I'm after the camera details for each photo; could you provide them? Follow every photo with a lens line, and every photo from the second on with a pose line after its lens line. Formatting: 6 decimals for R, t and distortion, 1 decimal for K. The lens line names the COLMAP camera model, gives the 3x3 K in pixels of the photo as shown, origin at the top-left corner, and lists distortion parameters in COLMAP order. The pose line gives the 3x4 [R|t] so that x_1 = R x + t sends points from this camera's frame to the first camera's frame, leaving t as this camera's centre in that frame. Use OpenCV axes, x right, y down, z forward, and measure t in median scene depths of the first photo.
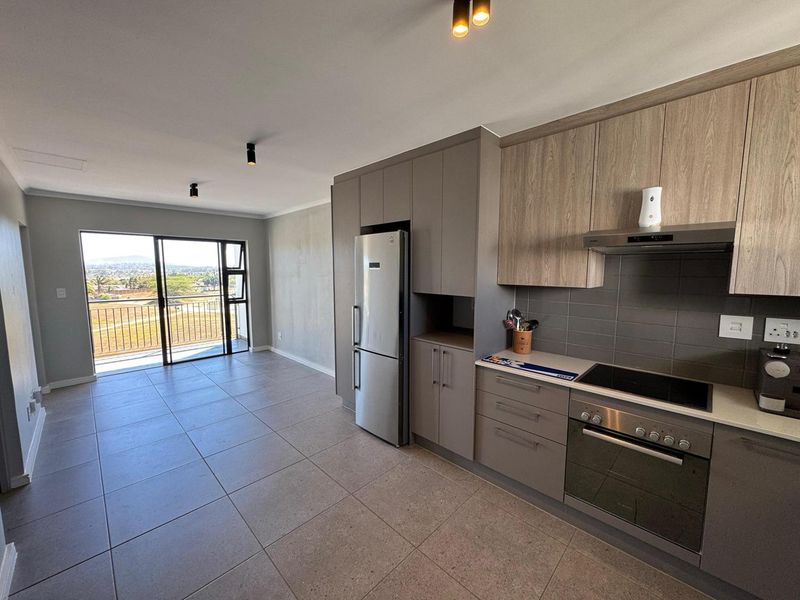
lens RADIAL K [[319.5, 0, 400.0], [0, 319.5, 300.0], [0, 0, 1]] dist [-0.001002, -0.000010]
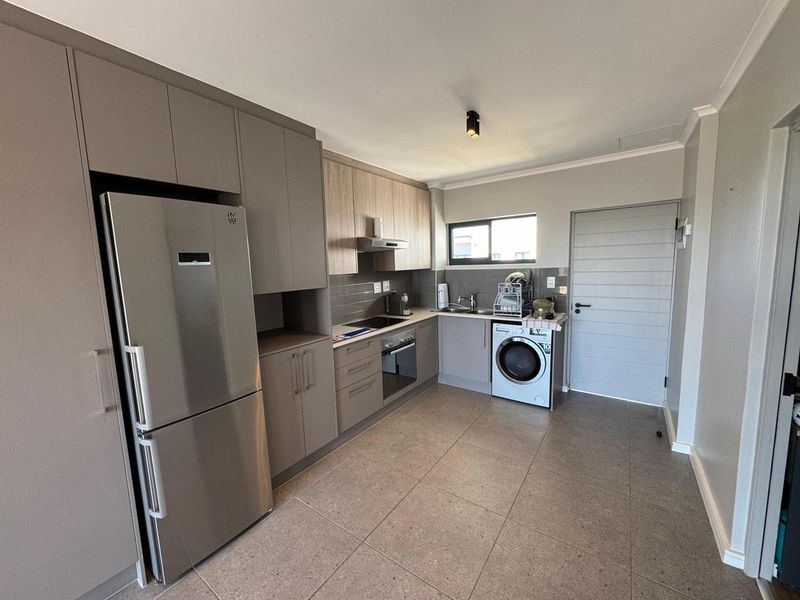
lens RADIAL K [[319.5, 0, 400.0], [0, 319.5, 300.0], [0, 0, 1]] dist [-0.001002, -0.000010]
pose [[-0.158813, -0.110406, 0.981116, -0.530184], [0.132578, 0.982343, 0.132004, -0.047013], [-0.978367, 0.151039, -0.141371, 0.558921]]
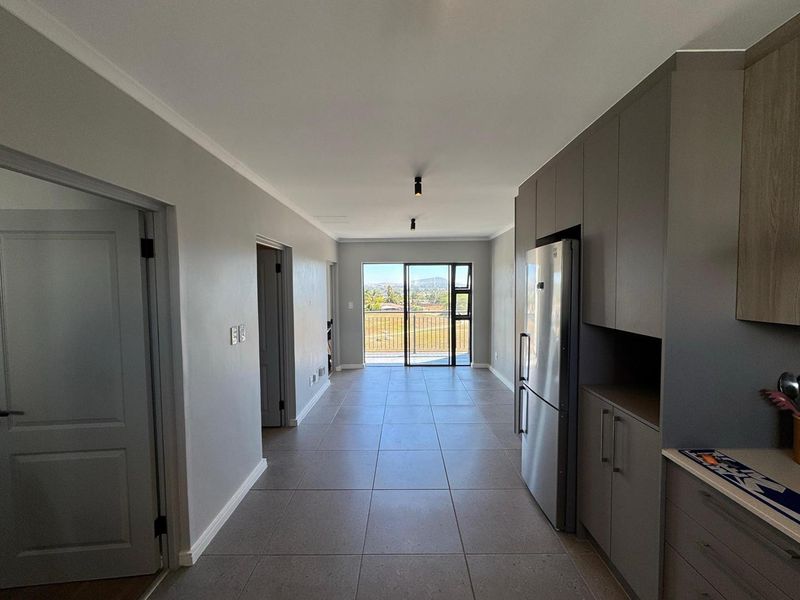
lens RADIAL K [[319.5, 0, 400.0], [0, 319.5, 300.0], [0, 0, 1]] dist [-0.001002, -0.000010]
pose [[0.695063, 0.022842, -0.718586, 0.194357], [-0.062943, 0.997591, -0.029172, -0.020064], [0.716189, 0.065506, 0.694826, 0.144687]]
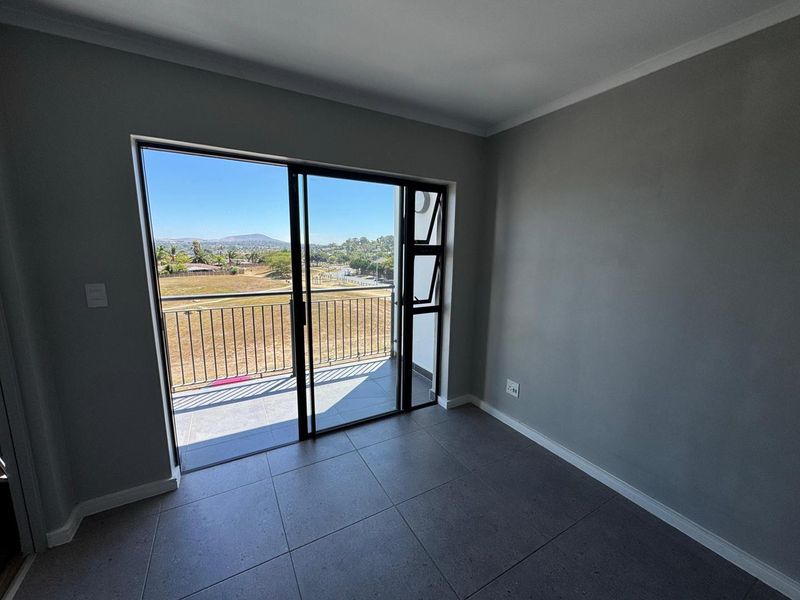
lens RADIAL K [[319.5, 0, 400.0], [0, 319.5, 300.0], [0, 0, 1]] dist [-0.001002, -0.000010]
pose [[0.962963, 0.056909, -0.263558, -0.668494], [-0.039873, 0.996781, 0.069547, -0.067944], [0.266668, -0.056463, 0.962133, 0.815693]]
